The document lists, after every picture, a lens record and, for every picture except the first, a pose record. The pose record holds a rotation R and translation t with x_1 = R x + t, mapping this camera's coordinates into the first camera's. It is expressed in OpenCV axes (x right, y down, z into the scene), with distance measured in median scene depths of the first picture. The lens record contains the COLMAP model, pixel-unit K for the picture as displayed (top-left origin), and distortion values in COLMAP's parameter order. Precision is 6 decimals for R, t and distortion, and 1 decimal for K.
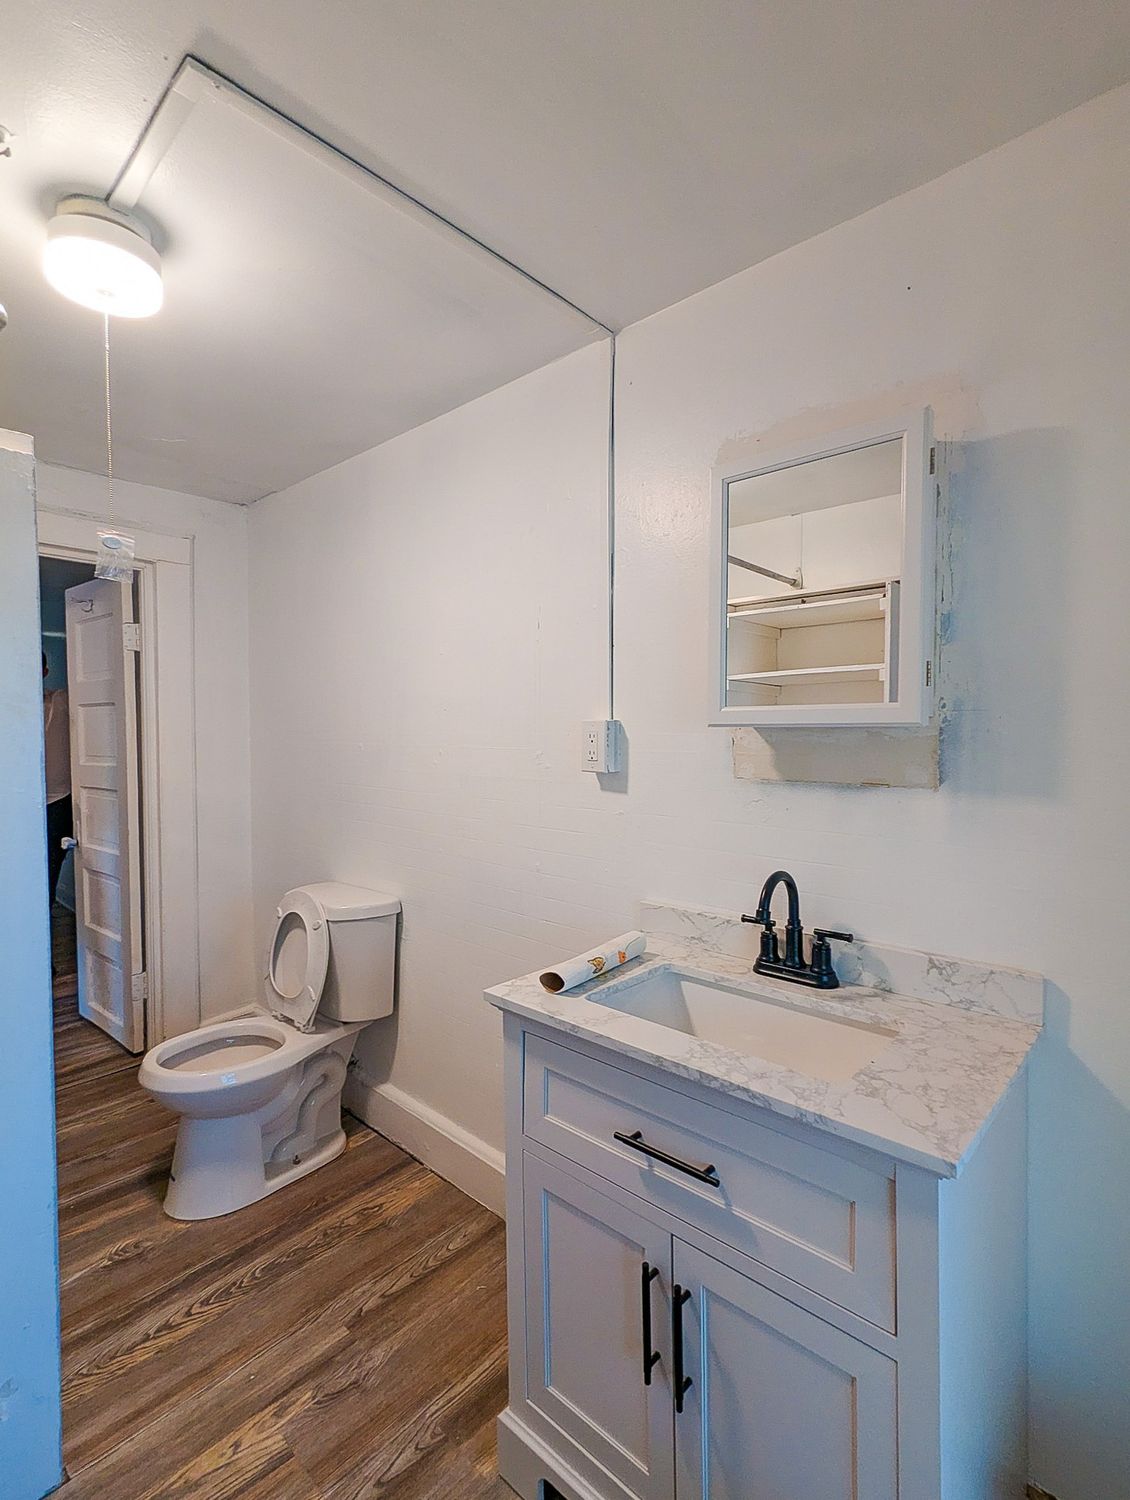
lens RADIAL K [[712.4, 0, 565.0], [0, 712.4, 750.0], [0, 0, 1]] dist [-0.000863, -0.001321]
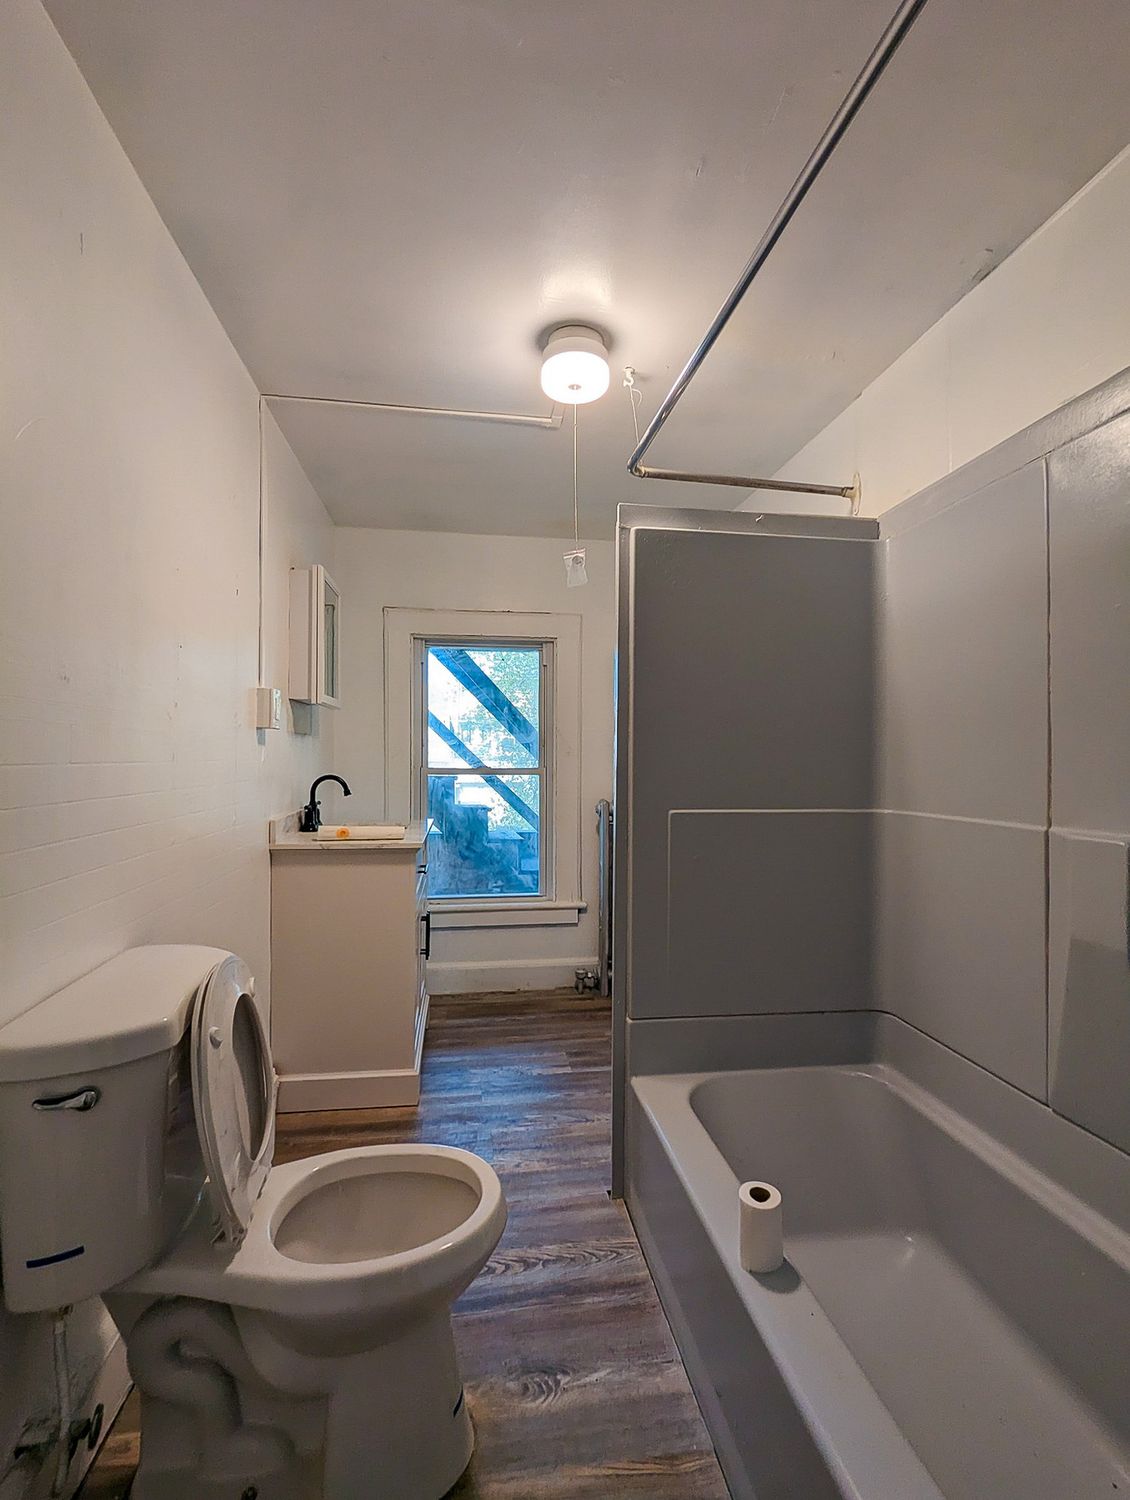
lens RADIAL K [[712.4, 0, 565.0], [0, 712.4, 750.0], [0, 0, 1]] dist [-0.000863, -0.001321]
pose [[-0.778523, 0.004167, 0.627602, -1.285787], [0.009378, 0.999944, 0.004994, 0.066574], [-0.627546, 0.009774, -0.778518, 1.808515]]
